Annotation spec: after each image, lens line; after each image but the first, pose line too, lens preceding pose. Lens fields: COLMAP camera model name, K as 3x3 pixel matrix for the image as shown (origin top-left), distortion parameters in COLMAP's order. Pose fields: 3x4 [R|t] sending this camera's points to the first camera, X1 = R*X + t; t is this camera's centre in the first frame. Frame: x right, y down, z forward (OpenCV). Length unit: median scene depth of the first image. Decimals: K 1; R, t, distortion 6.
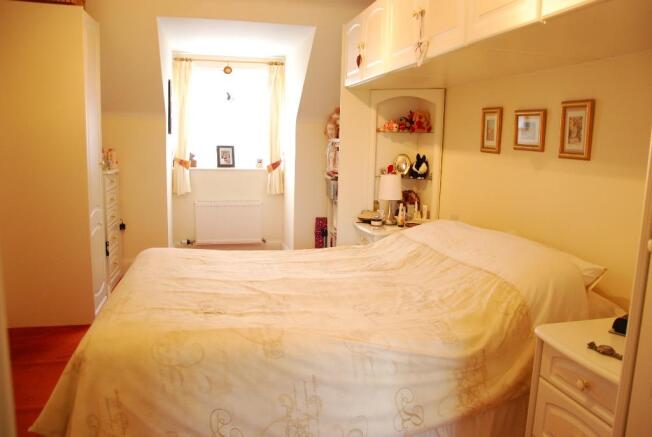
lens RADIAL K [[510.0, 0, 326.0], [0, 510.0, 218.5], [0, 0, 1]] dist [-0.159764, 0.132442]
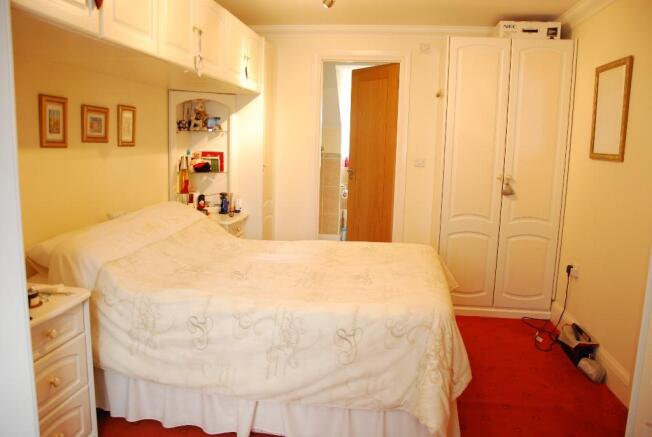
lens RADIAL K [[510.0, 0, 326.0], [0, 510.0, 218.5], [0, 0, 1]] dist [-0.159764, 0.132442]
pose [[-0.939283, -0.103330, 0.327217, -0.477274], [0.000744, 0.952968, 0.303069, -0.303687], [-0.343144, 0.284911, -0.895030, 1.826043]]
